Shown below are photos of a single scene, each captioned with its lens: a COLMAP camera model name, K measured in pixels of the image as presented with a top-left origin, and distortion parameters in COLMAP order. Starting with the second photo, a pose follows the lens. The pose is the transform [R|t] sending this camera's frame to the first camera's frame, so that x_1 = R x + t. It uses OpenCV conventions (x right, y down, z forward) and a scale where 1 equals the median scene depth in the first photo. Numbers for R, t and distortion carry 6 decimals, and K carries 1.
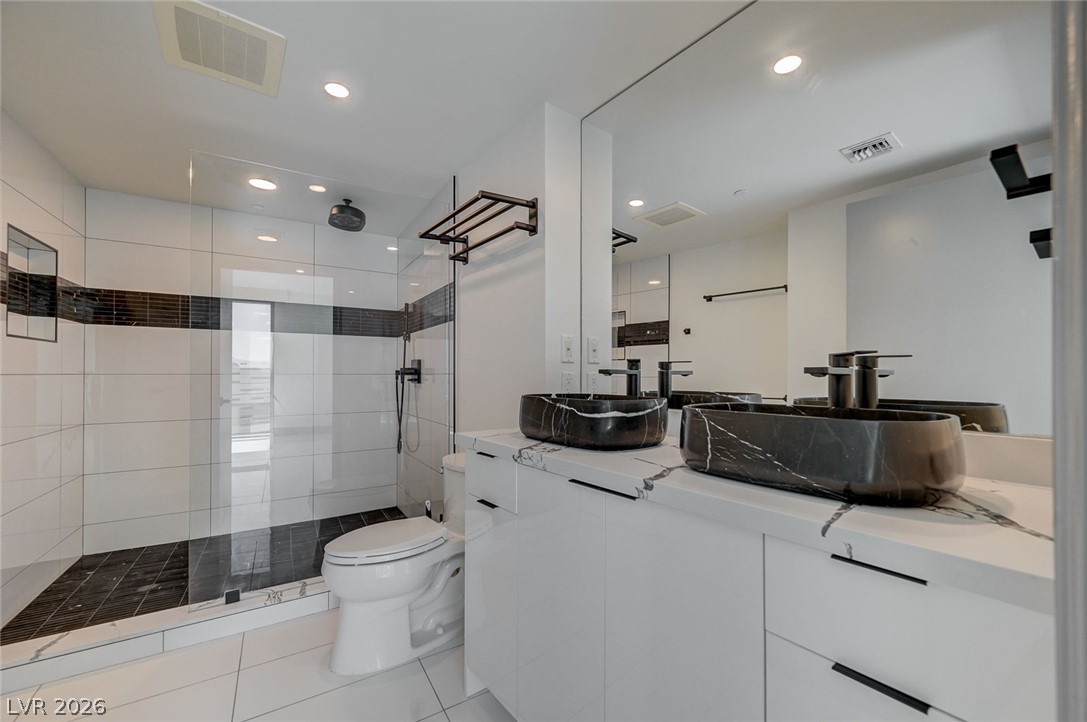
lens RADIAL K [[428.7, 0, 545.6], [0, 428.7, 372.0], [0, 0, 1]] dist [0.001249, 0.000027]
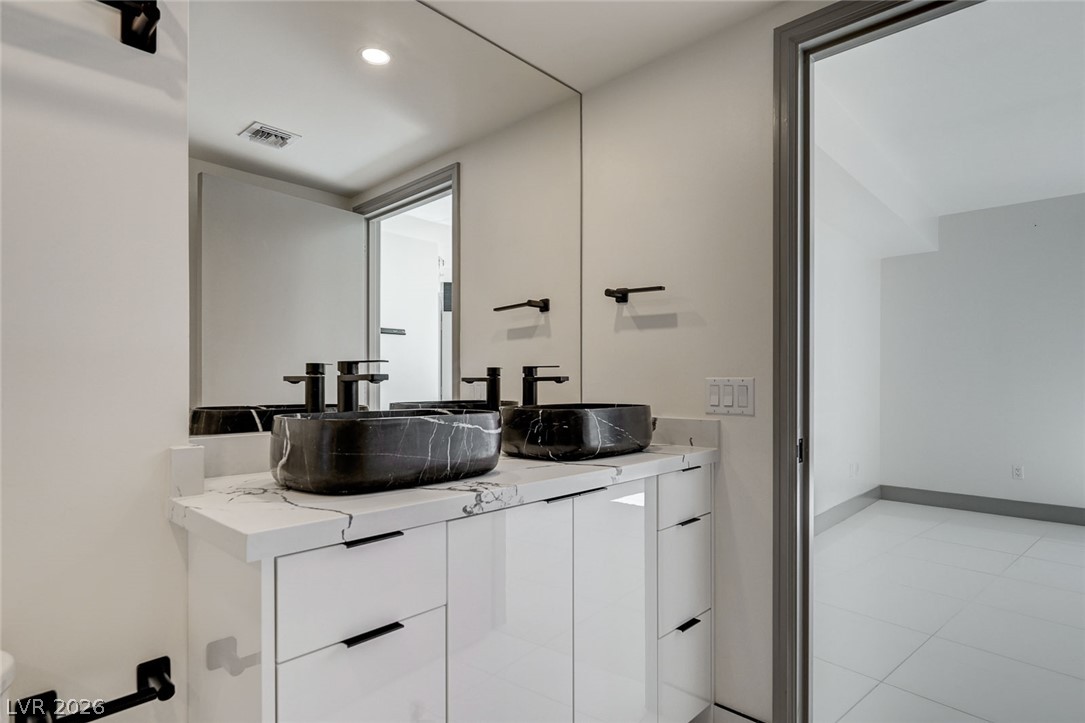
lens RADIAL K [[567.4, 0, 547.5], [0, 567.4, 376.0], [0, 0, 1]] dist [-0.000761, 0.000612]
pose [[-0.148685, 0.010497, 0.988829, -0.569322], [-0.005004, 0.999923, -0.011367, 0.003743], [-0.988872, -0.006638, -0.148621, 0.609033]]
